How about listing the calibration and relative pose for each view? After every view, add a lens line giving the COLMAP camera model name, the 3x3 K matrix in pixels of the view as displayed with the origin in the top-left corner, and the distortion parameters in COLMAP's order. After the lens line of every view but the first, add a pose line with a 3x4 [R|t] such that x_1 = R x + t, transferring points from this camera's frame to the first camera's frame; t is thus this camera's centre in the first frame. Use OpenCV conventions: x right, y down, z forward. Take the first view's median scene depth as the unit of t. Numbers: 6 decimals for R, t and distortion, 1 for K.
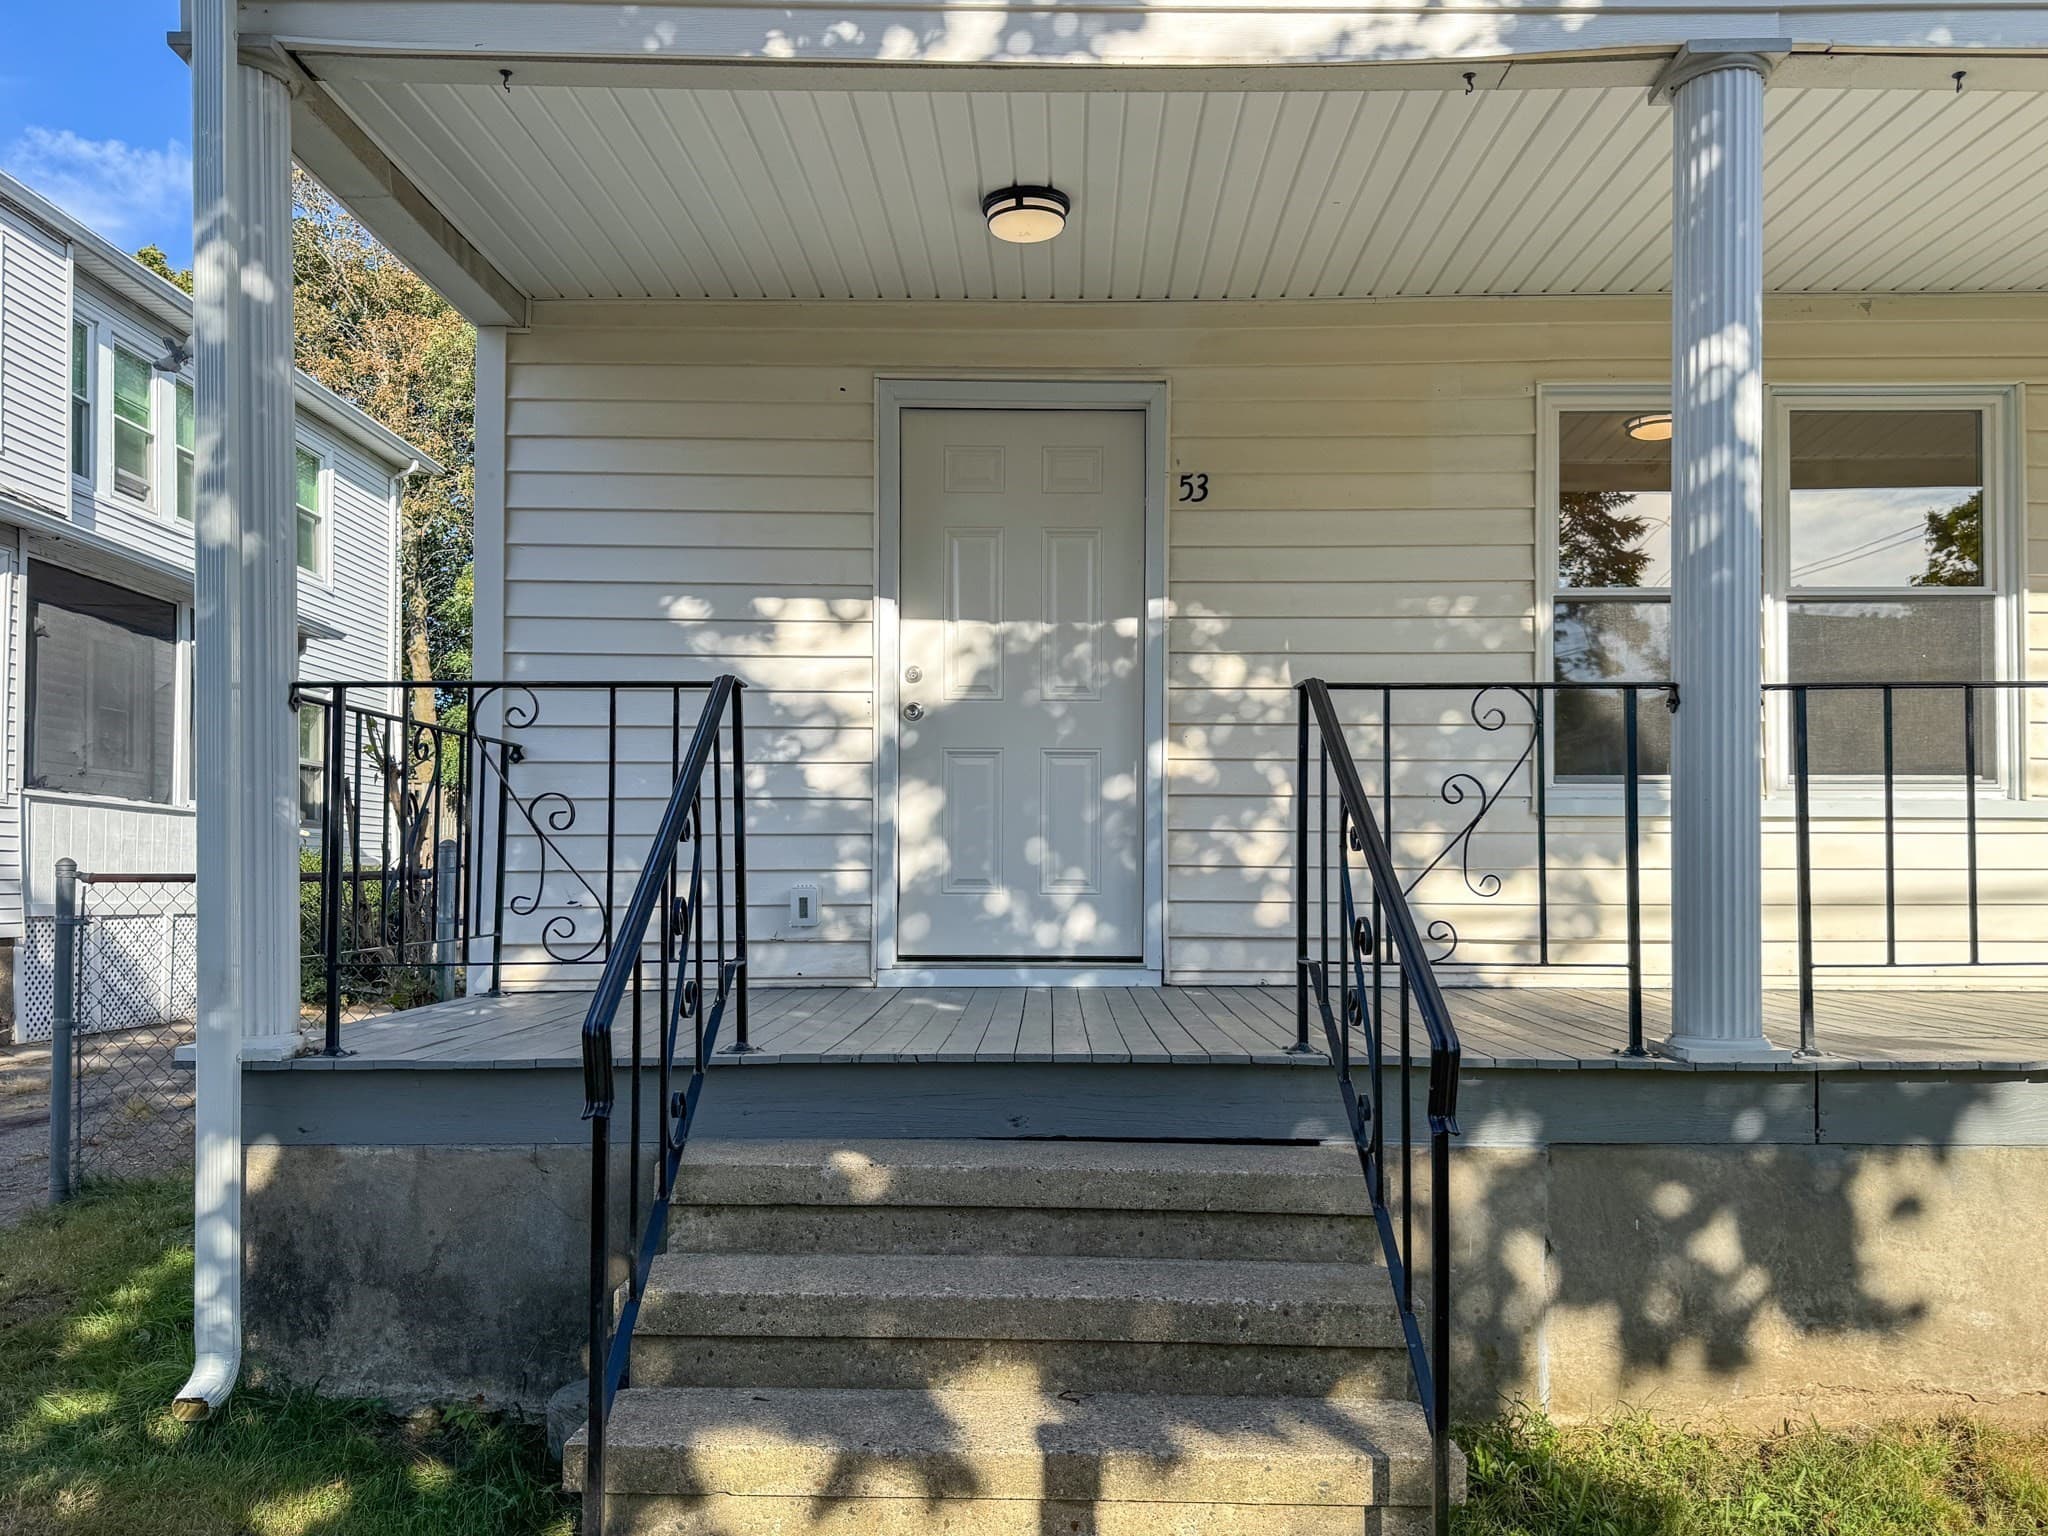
lens RADIAL K [[1468.9, 0, 1024.1], [0, 1468.9, 853.1], [0, 0, 1]] dist [0.140937, -0.184095]
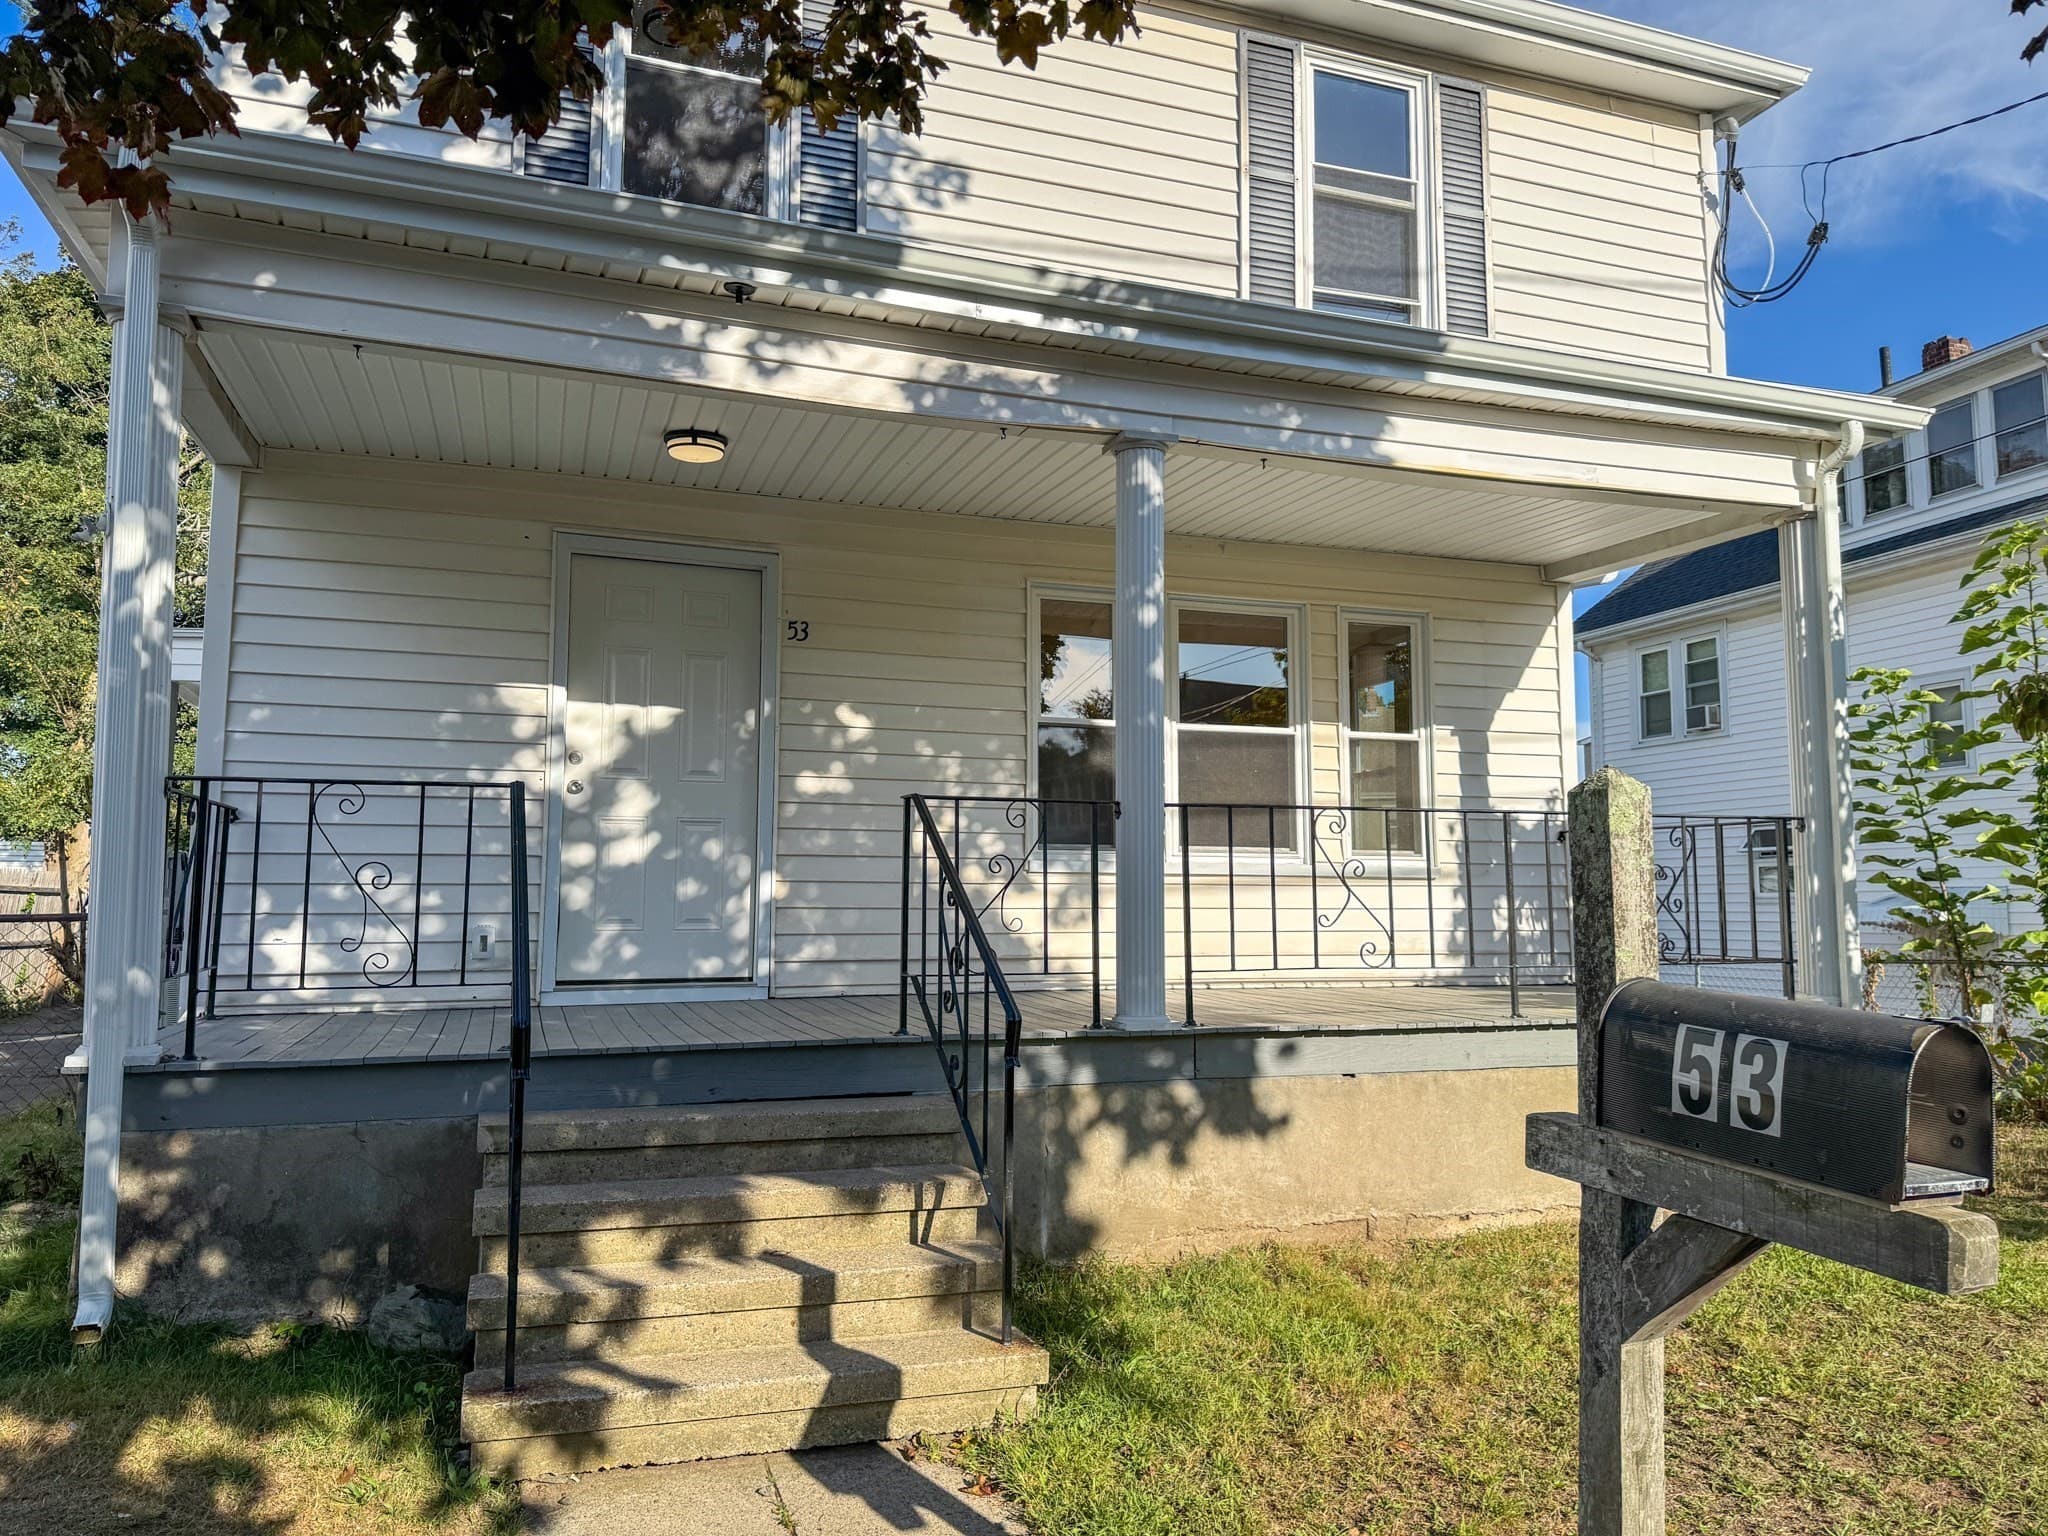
lens RADIAL K [[1536.2, 0, 1024.0], [0, 1536.2, 768.0], [0, 0, 1]] dist [-0.001569, -0.001342]
pose [[0.931661, 0.028094, 0.362241, -0.273818], [-0.004576, 0.997834, -0.065618, -0.036619], [-0.363300, 0.059476, 0.929772, -0.530901]]
